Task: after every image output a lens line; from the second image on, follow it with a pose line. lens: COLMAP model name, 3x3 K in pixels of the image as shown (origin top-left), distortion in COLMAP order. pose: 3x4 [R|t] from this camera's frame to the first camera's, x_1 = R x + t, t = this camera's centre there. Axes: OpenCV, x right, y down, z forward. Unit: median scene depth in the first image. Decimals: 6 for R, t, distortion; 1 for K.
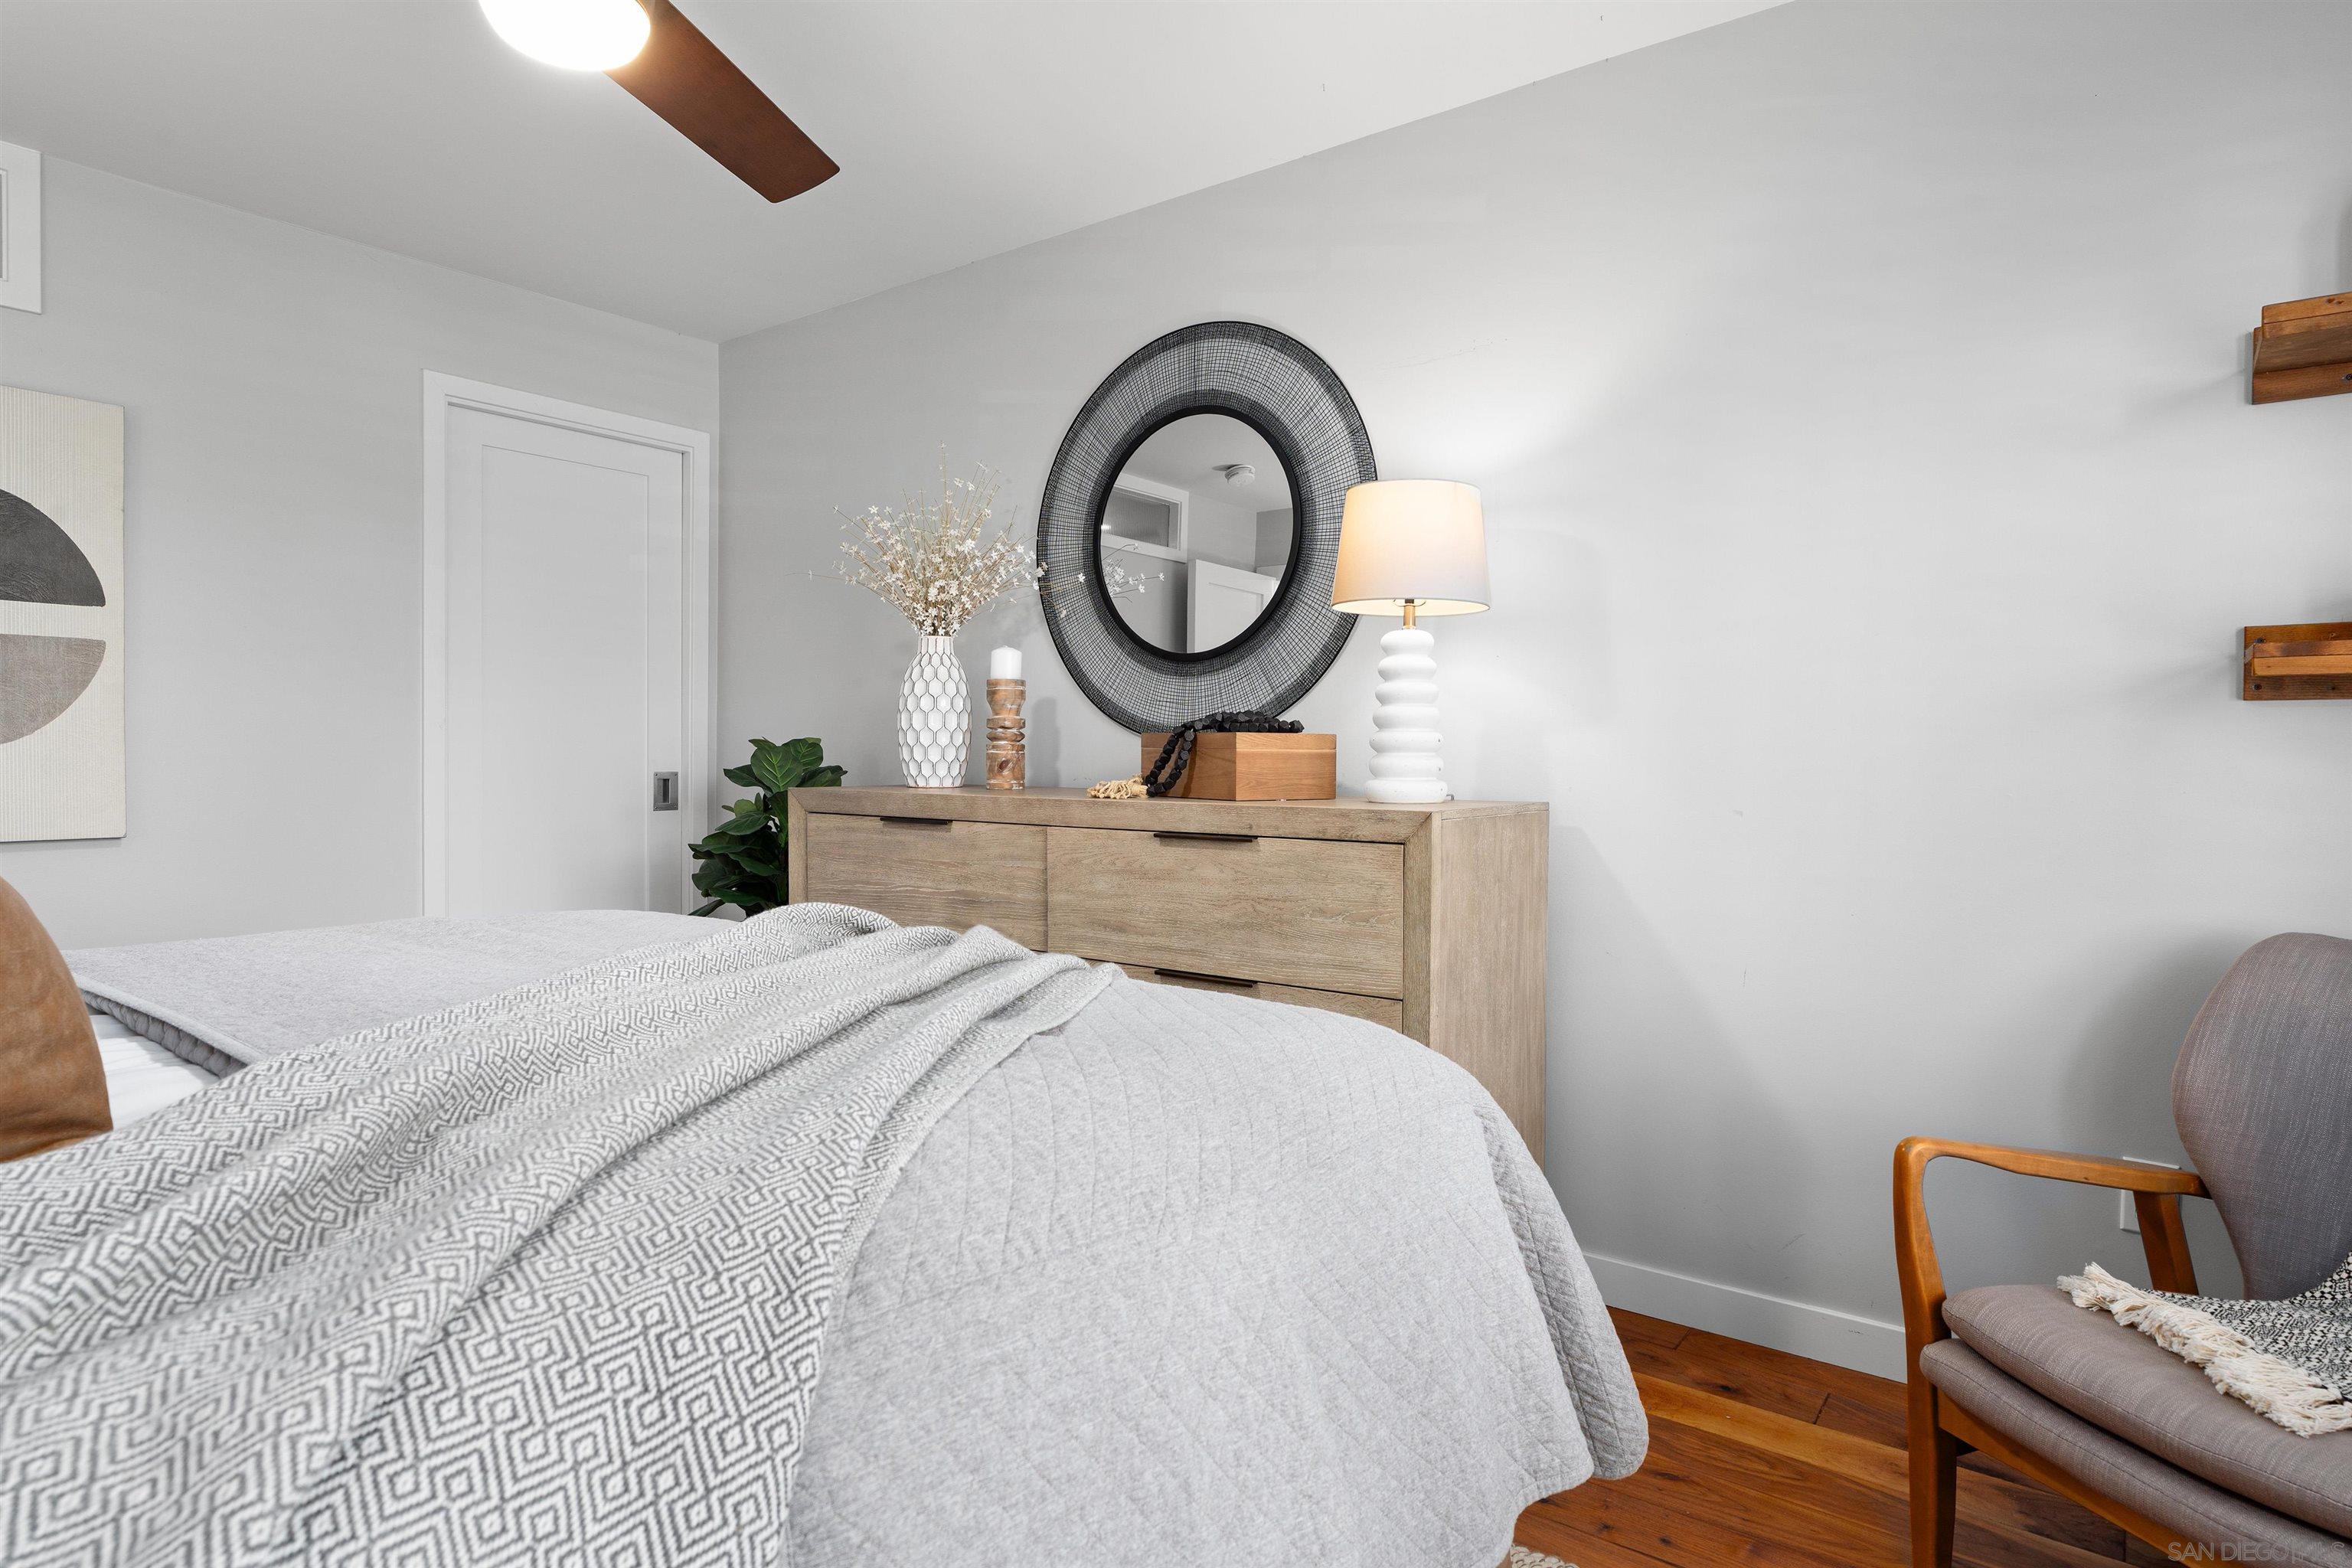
lens RADIAL K [[1291.1, 0, 1175.2], [0, 1291.1, 761.9], [0, 0, 1]] dist [-0.000503, 0.000136]
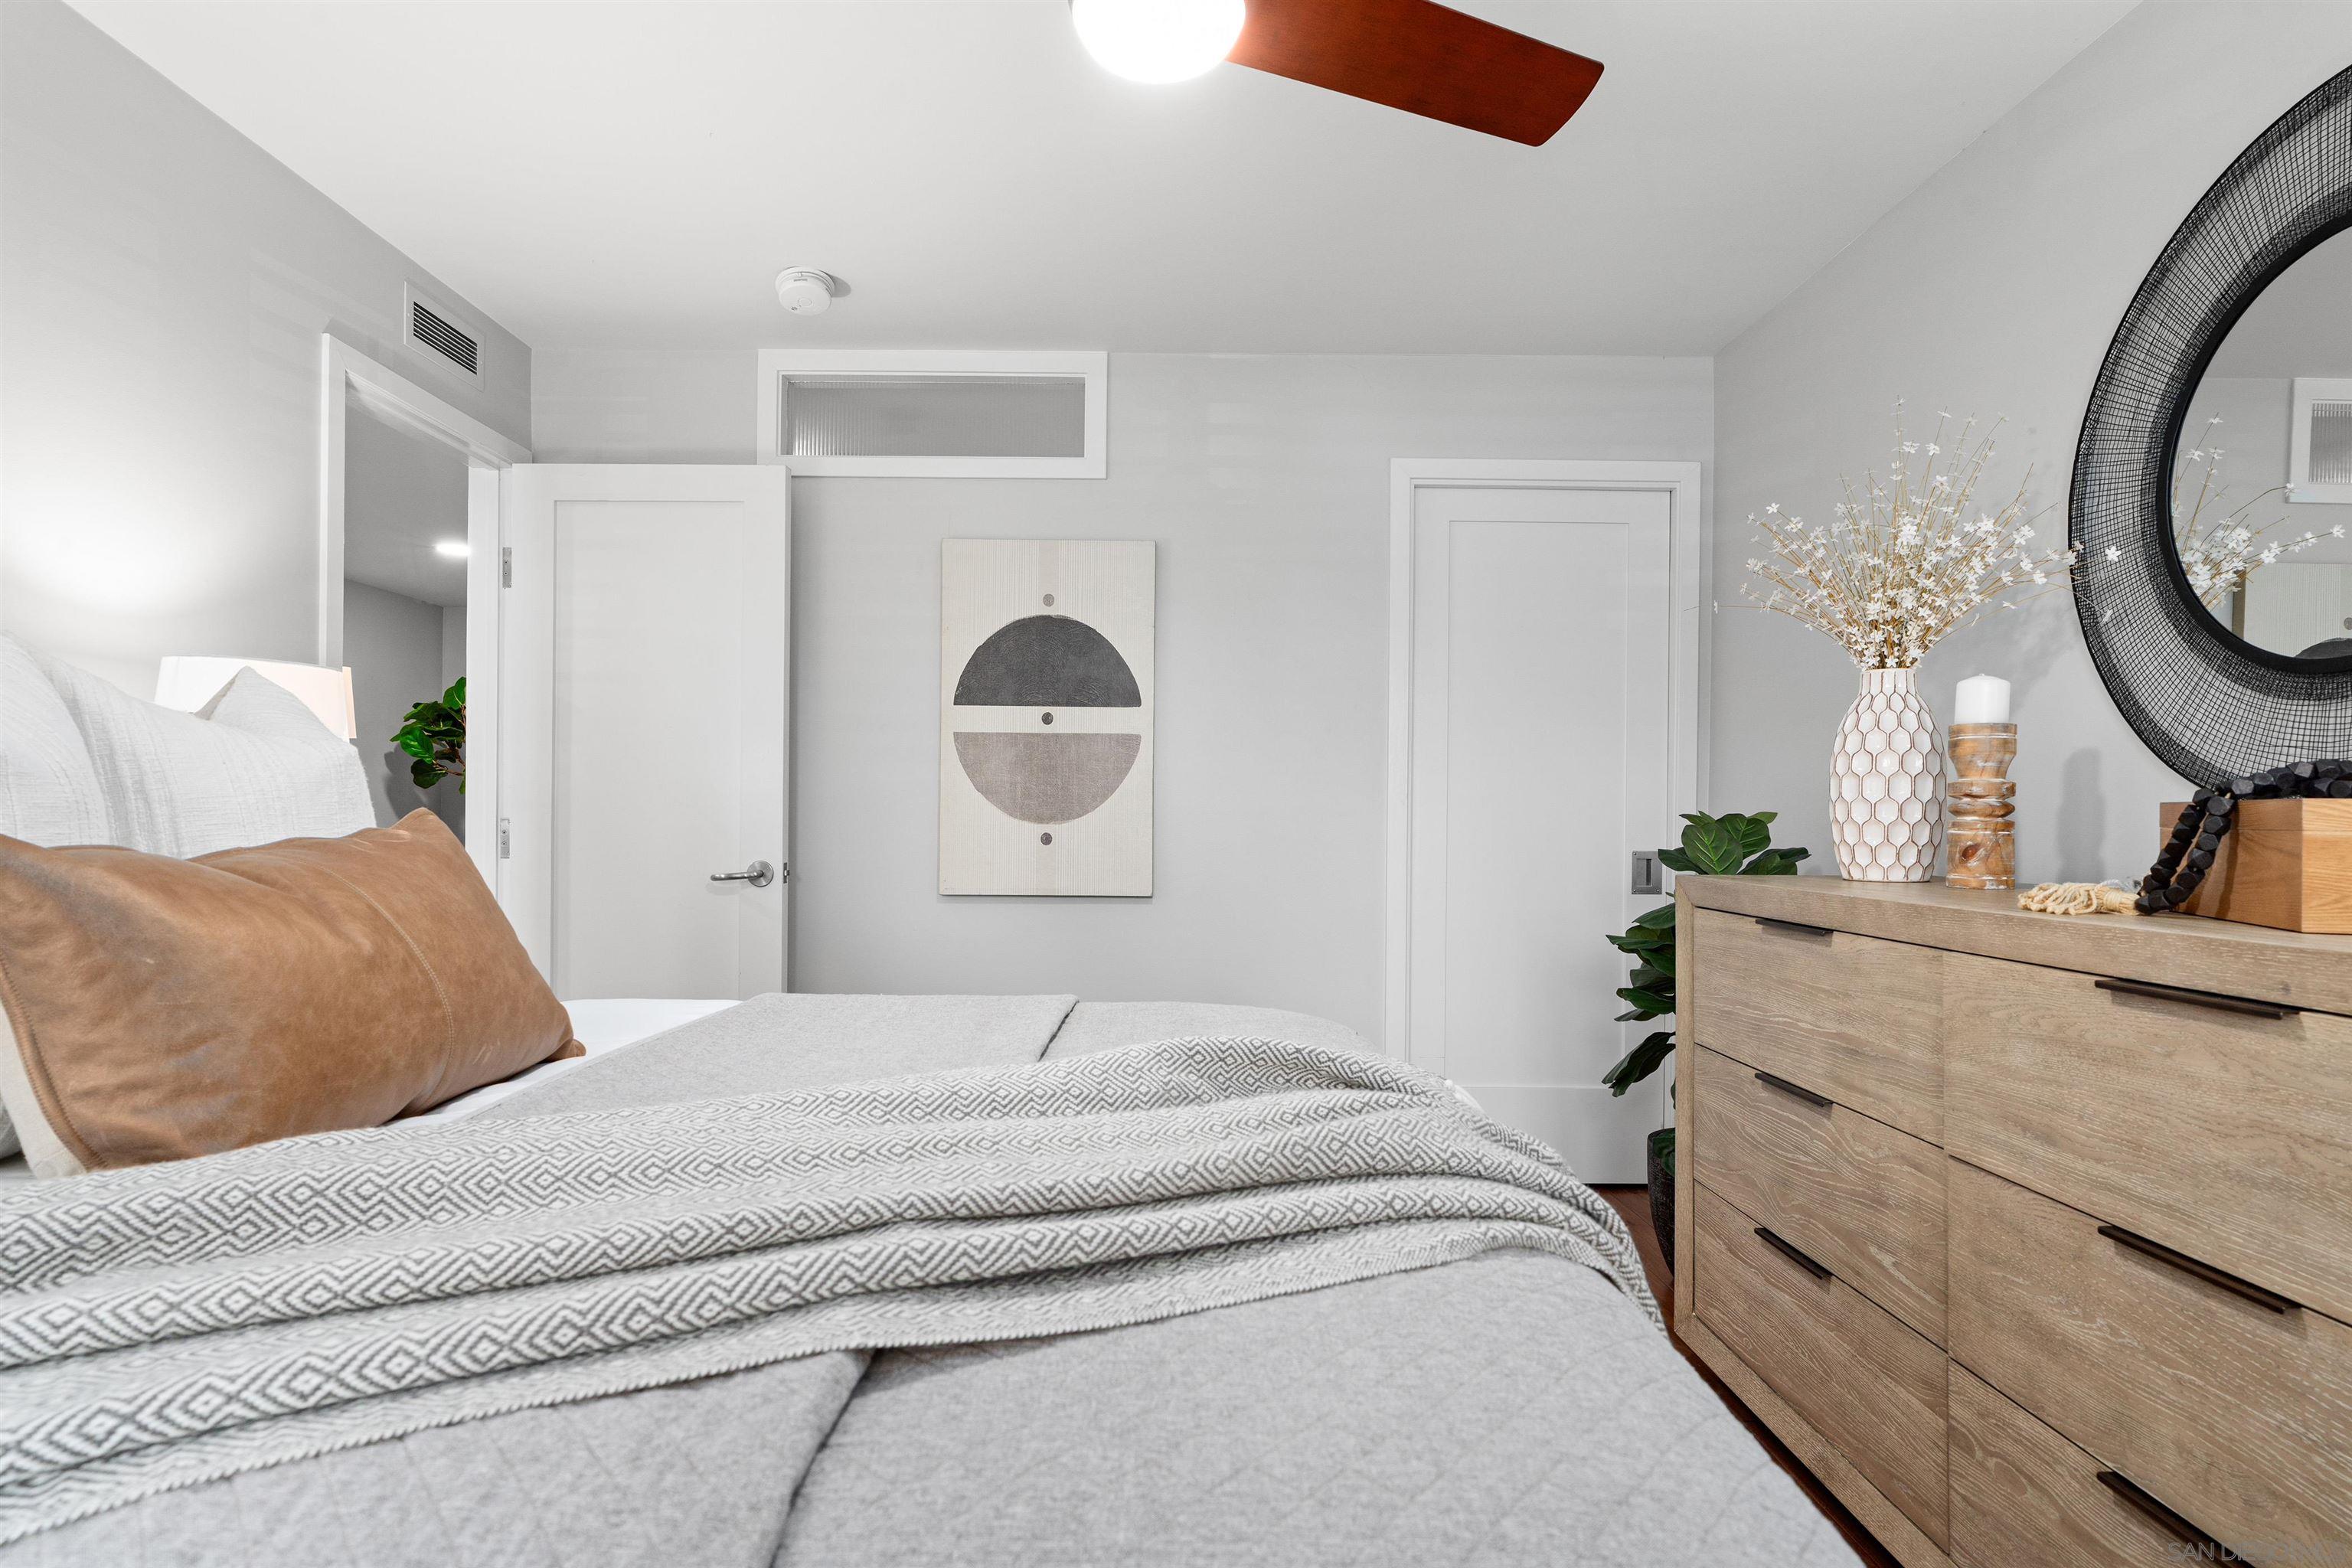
lens RADIAL K [[1276.5, 0, 1168.8], [0, 1276.5, 816.3], [0, 0, 1]] dist [-0.004321, 0.002793]
pose [[0.606986, -0.000218, -0.794713, 0.149328], [-0.013238, 0.999858, -0.010385, -0.003988], [0.794602, 0.016824, 0.606897, 0.286434]]
